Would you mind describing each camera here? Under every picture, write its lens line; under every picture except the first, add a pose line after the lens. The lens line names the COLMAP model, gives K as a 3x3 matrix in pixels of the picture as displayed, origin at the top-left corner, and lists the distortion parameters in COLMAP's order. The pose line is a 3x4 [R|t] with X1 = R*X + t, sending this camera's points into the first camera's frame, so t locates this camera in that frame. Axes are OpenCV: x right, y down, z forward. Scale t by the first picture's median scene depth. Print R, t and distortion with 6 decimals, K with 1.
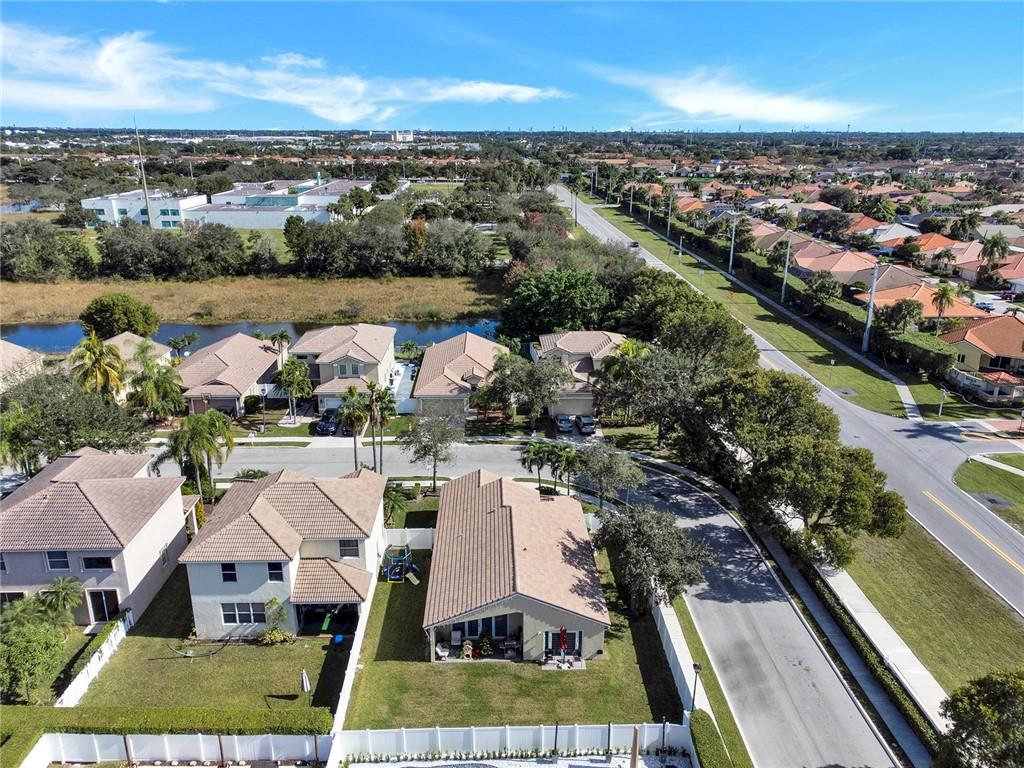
lens RADIAL K [[733.2, 0, 512.0], [0, 733.2, 384.0], [0, 0, 1]] dist [0.001434, 0.000580]
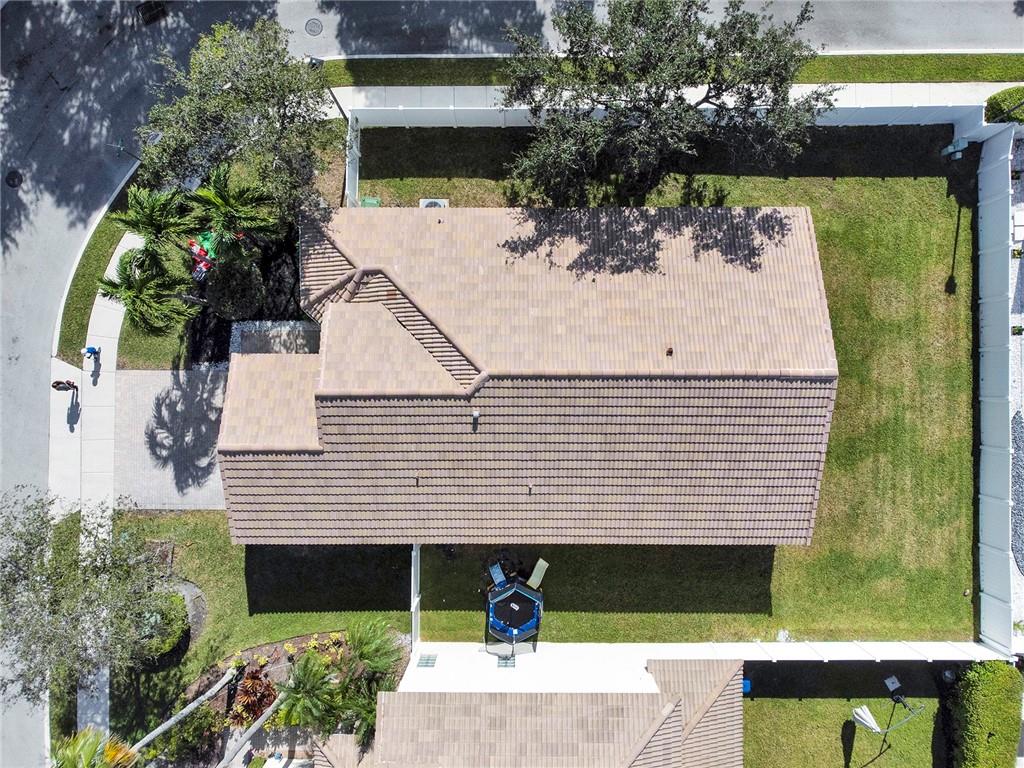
lens RADIAL K [[733.2, 0, 512.0], [0, 733.2, 384.0], [0, 0, 1]] dist [0.001434, 0.000580]
pose [[0.032355, -0.999465, 0.004728, -0.008400], [0.316383, 0.014729, 0.948517, -0.250016], [-0.948080, -0.029193, 0.316690, 0.970526]]
